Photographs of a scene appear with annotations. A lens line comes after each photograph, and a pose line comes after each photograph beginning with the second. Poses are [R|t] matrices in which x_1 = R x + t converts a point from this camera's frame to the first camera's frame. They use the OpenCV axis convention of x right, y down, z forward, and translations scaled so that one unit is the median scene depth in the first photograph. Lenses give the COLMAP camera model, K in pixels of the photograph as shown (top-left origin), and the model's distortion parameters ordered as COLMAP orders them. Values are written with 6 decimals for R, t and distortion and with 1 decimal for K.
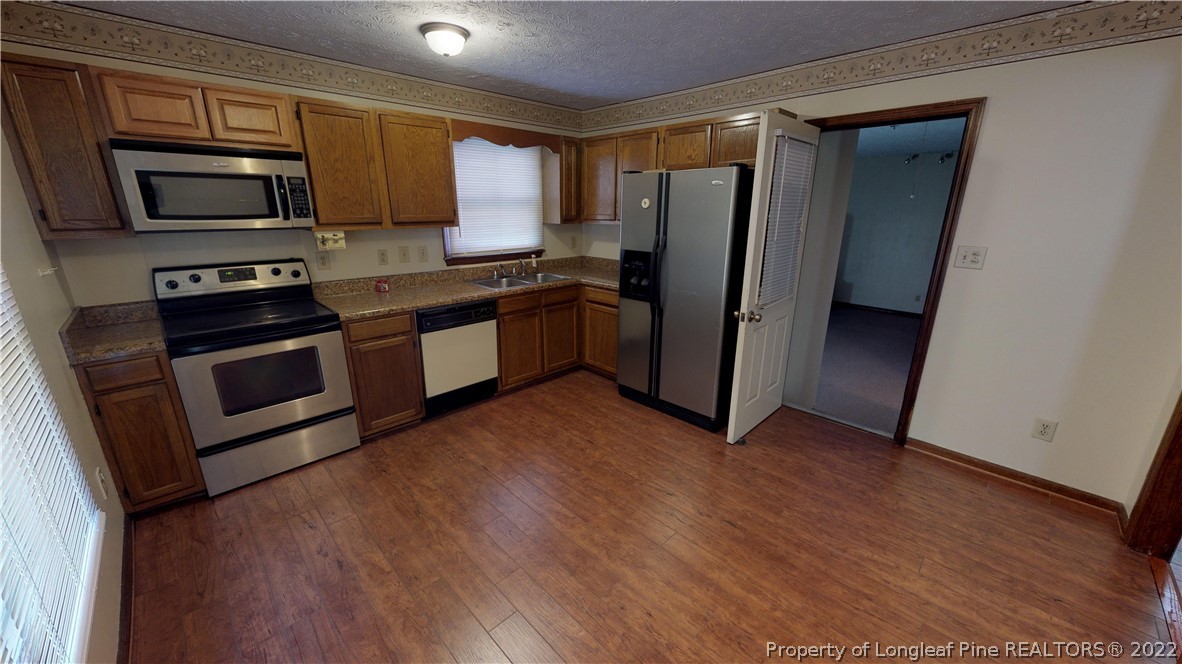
lens RADIAL K [[432.1, 0, 592.1], [0, 432.1, 334.0], [0, 0, 1]] dist [-0.000013, -0.000043]
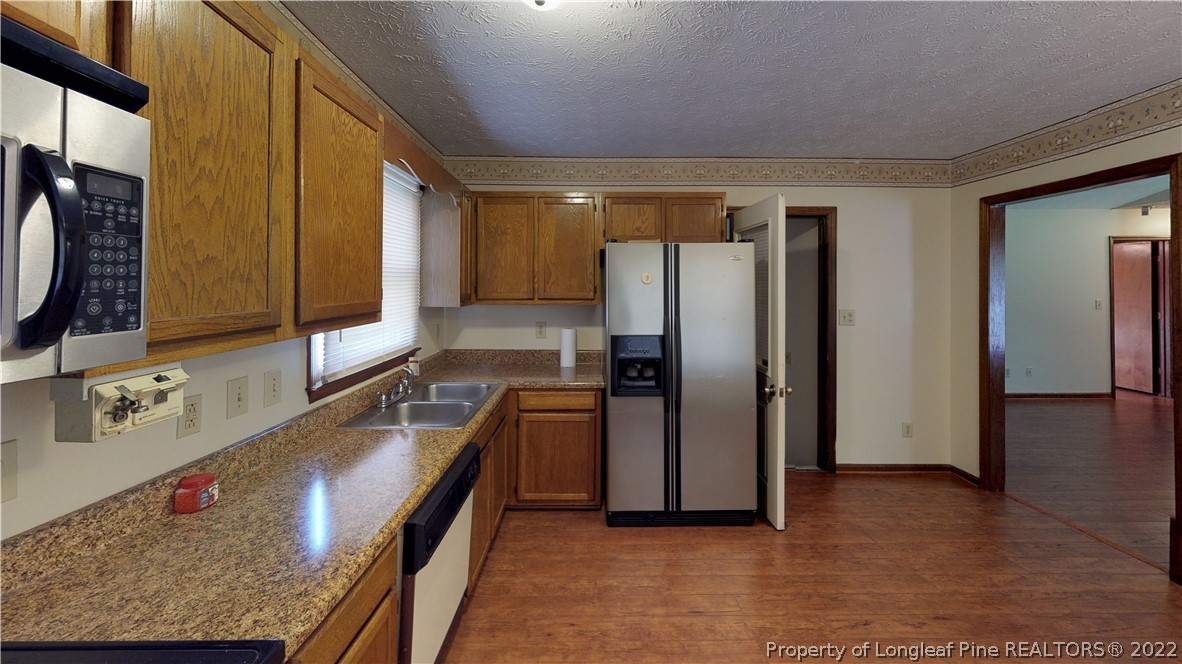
lens RADIAL K [[426.3, 0, 594.4], [0, 426.3, 333.7], [0, 0, 1]] dist [-0.000515, -0.000016]
pose [[0.695673, -0.089486, 0.712763, -0.499779], [0.204667, 0.975778, -0.077252, -0.146967], [-0.688586, 0.199621, 0.697137, 0.489648]]
